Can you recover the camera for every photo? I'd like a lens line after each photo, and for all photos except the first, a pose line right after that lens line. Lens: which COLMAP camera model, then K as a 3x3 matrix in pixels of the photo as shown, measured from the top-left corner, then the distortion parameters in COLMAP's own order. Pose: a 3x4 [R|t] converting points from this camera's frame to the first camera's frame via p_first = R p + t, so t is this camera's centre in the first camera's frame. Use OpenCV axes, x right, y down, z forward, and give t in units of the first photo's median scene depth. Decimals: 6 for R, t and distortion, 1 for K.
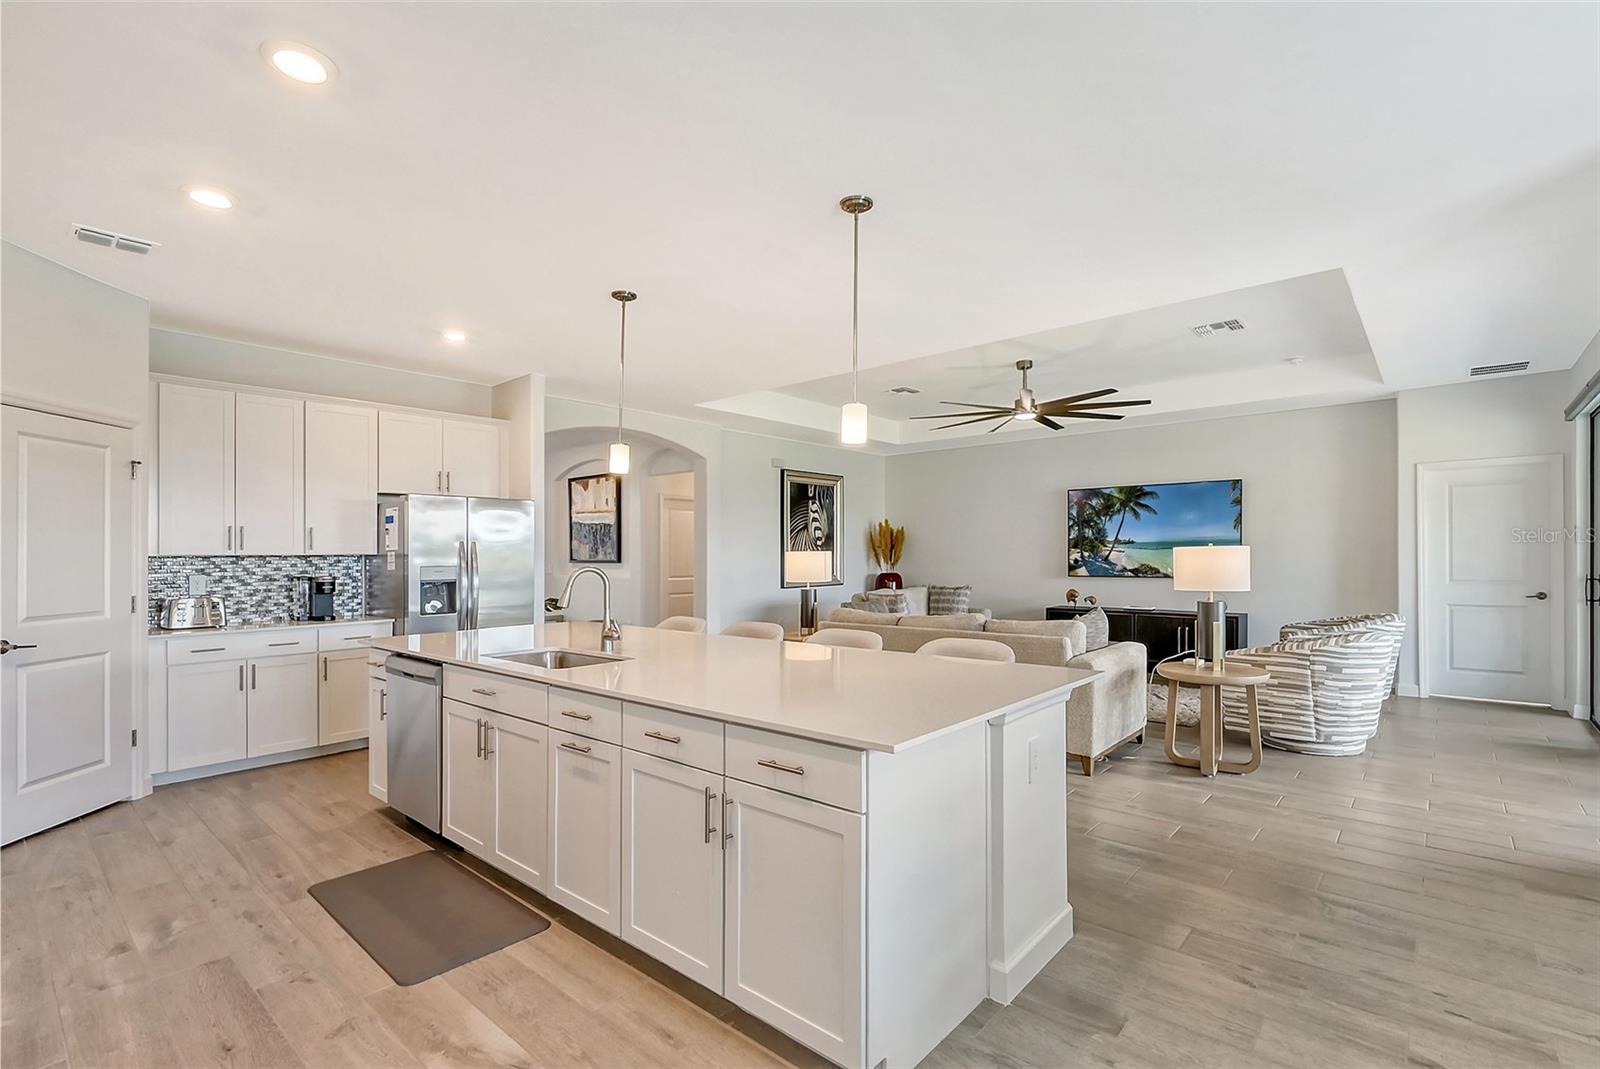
lens RADIAL K [[730.6, 0, 825.5], [0, 730.6, 549.9], [0, 0, 1]] dist [-0.000327, -0.003668]
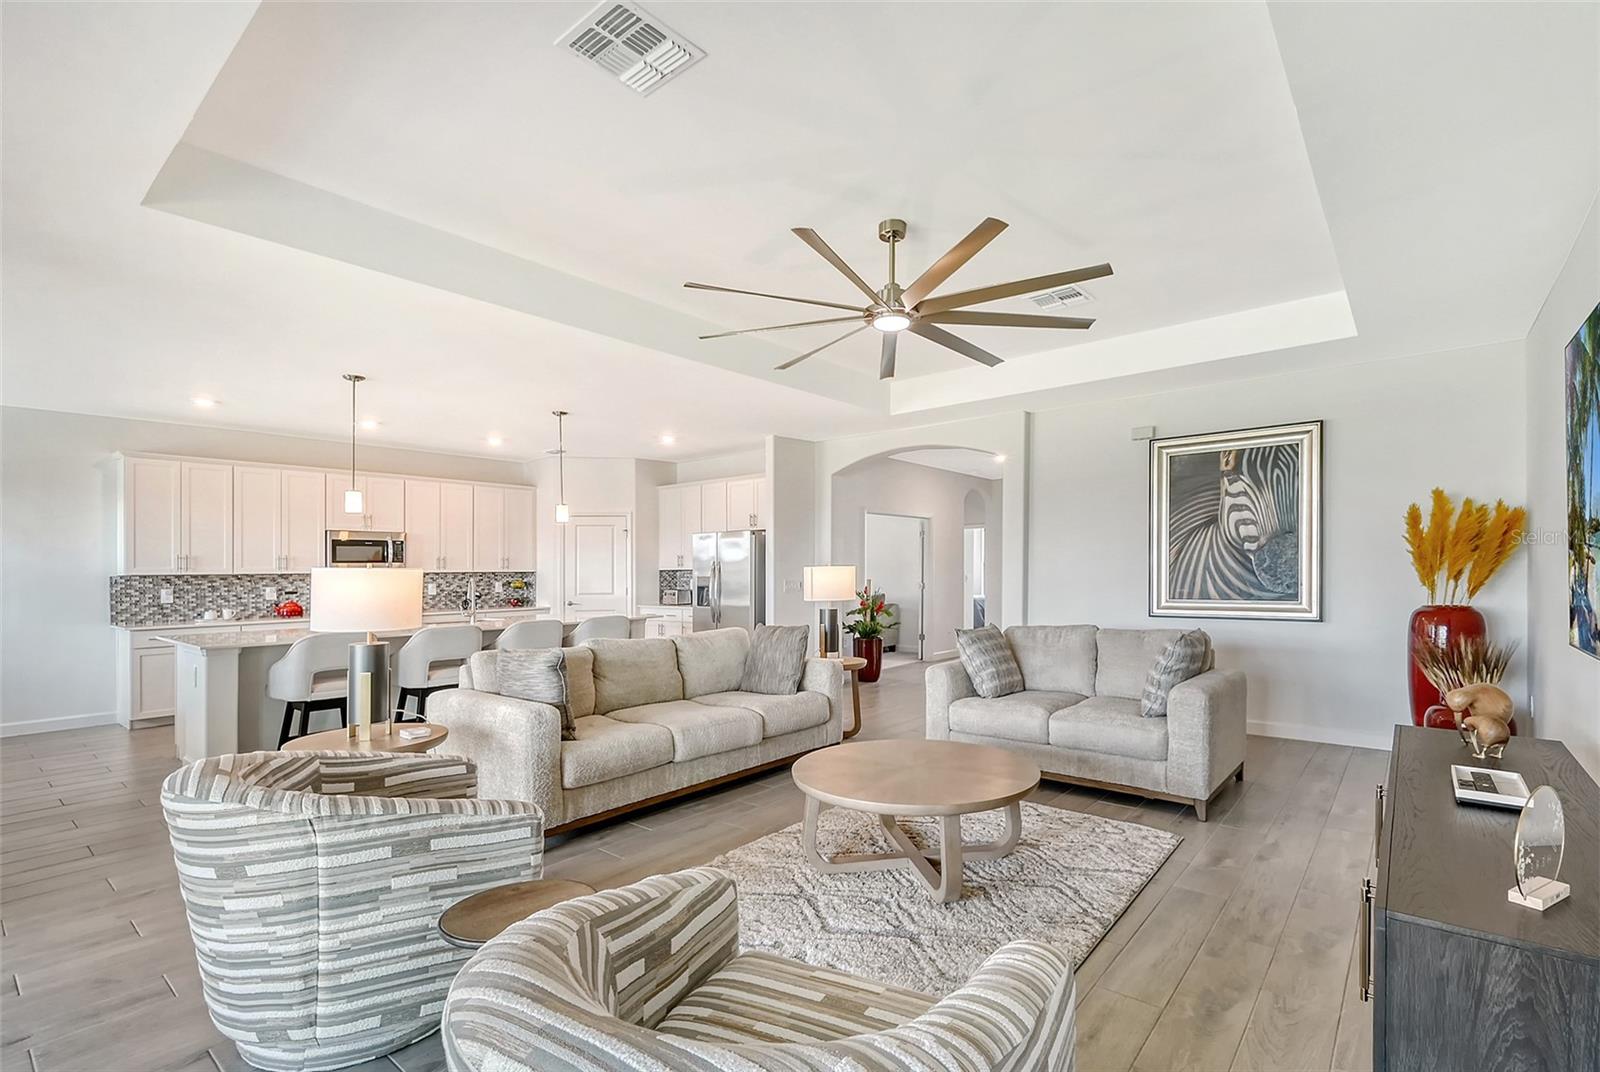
lens RADIAL K [[730.6, 0, 847.9], [0, 730.6, 571.0], [0, 0, 1]] dist [-0.000327, -0.003668]
pose [[0.040591, 0.009258, -0.999133, 0.649861], [0.015963, 0.999823, 0.009913, -0.000647], [0.999048, -0.016352, 0.040436, 0.742270]]
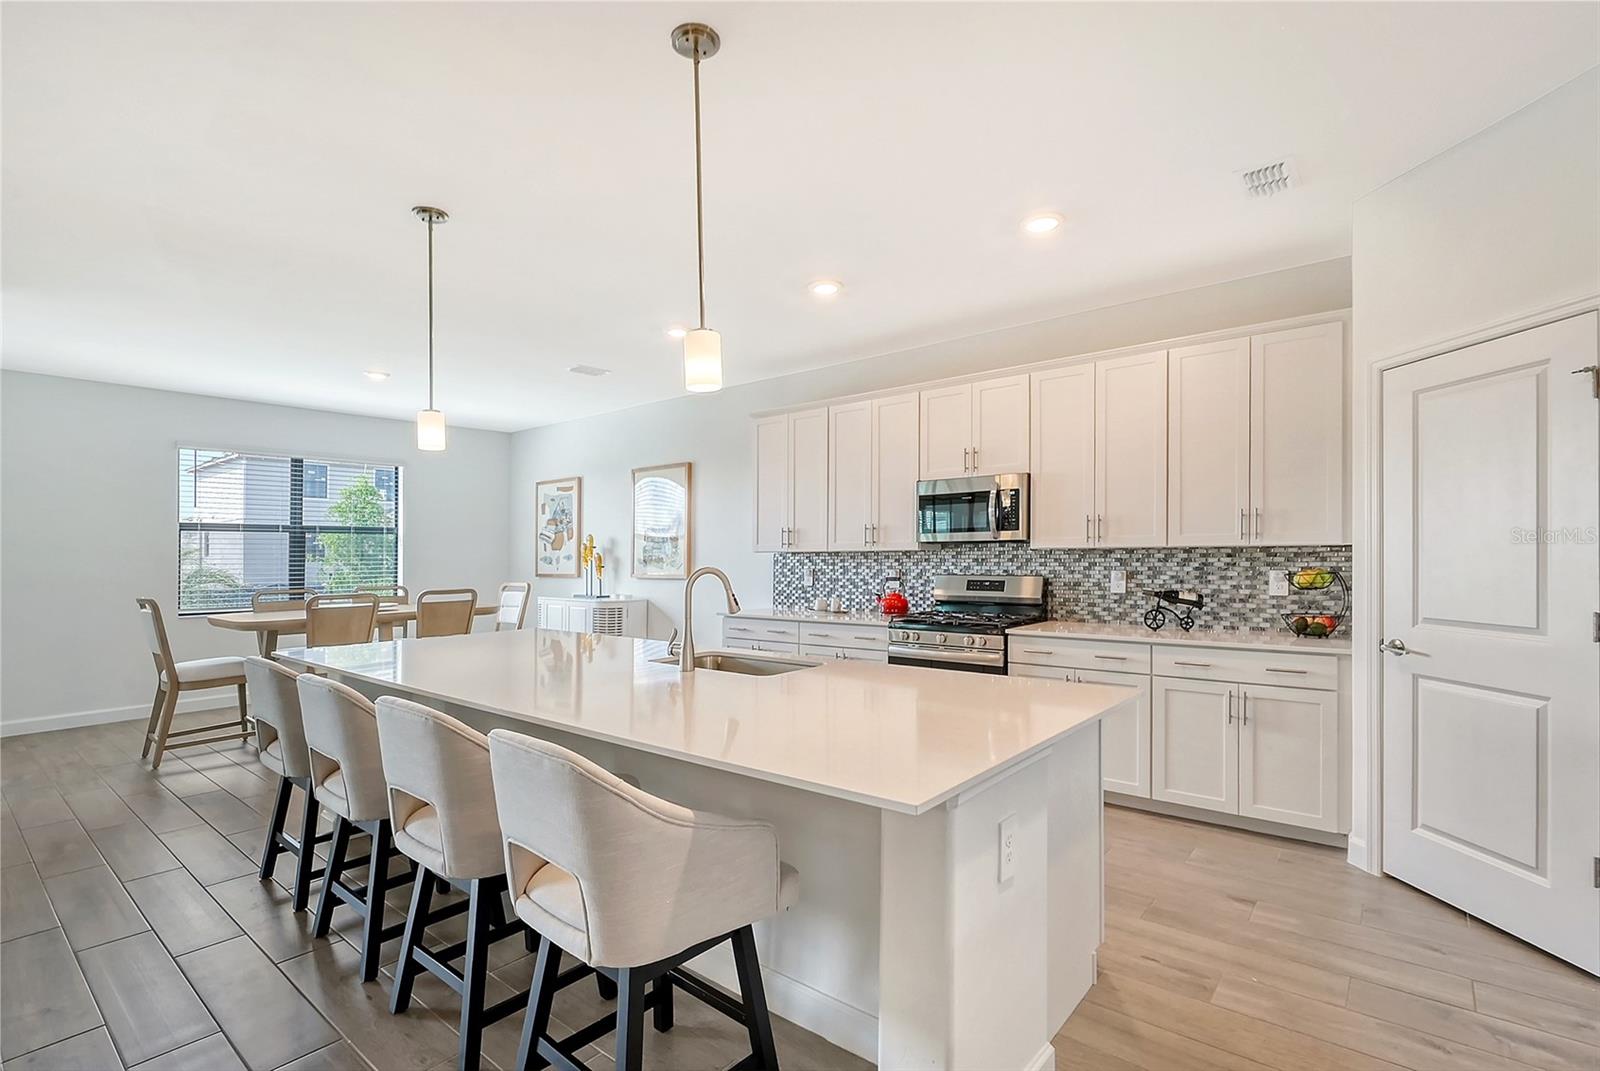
lens RADIAL K [[730.6, 0, 802.3], [0, 730.6, 549.1], [0, 0, 1]] dist [-0.000327, -0.003668]
pose [[-0.999594, 0.018696, -0.021493, -0.152667], [0.018974, 0.999738, -0.012840, 0.005359], [0.021248, -0.013243, -0.999687, 0.704097]]
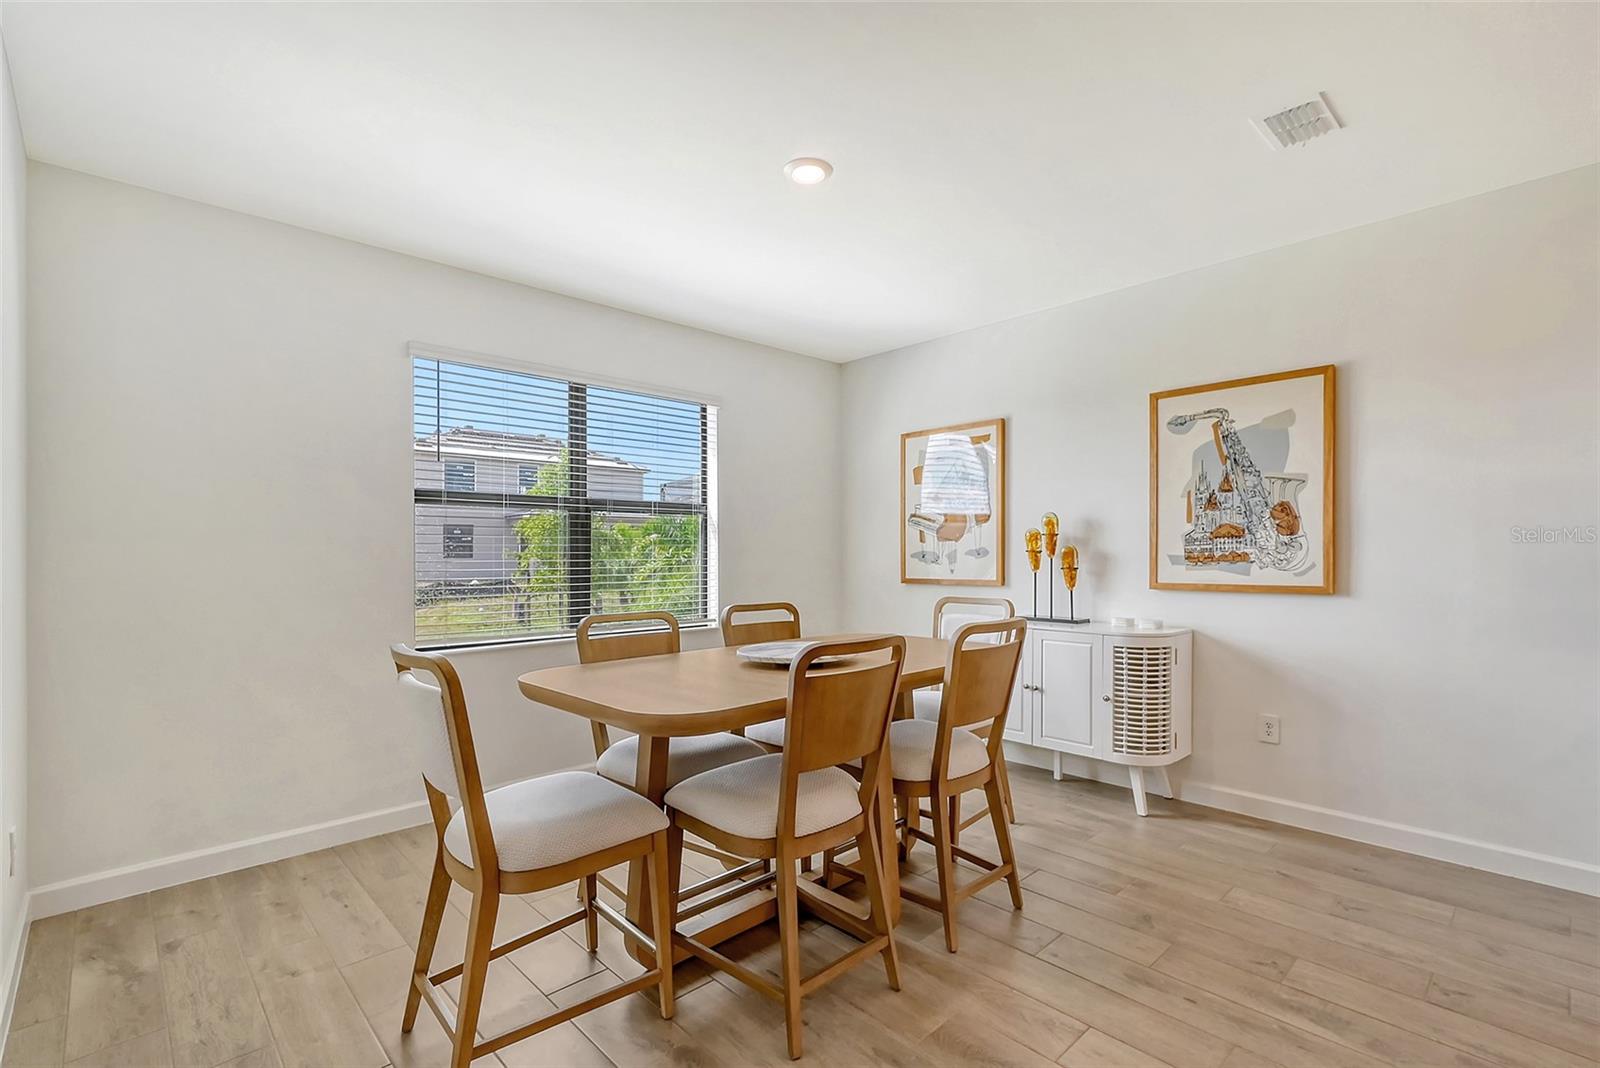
lens RADIAL K [[731.1, 0, 806.0], [0, 731.1, 545.8], [0, 0, 1]] dist [-0.000124, -0.003813]
pose [[-0.993953, 0.016280, 0.108591, 0.190005], [0.014494, 0.999747, -0.017218, 0.000931], [-0.108844, -0.015540, -0.993937, 0.348523]]
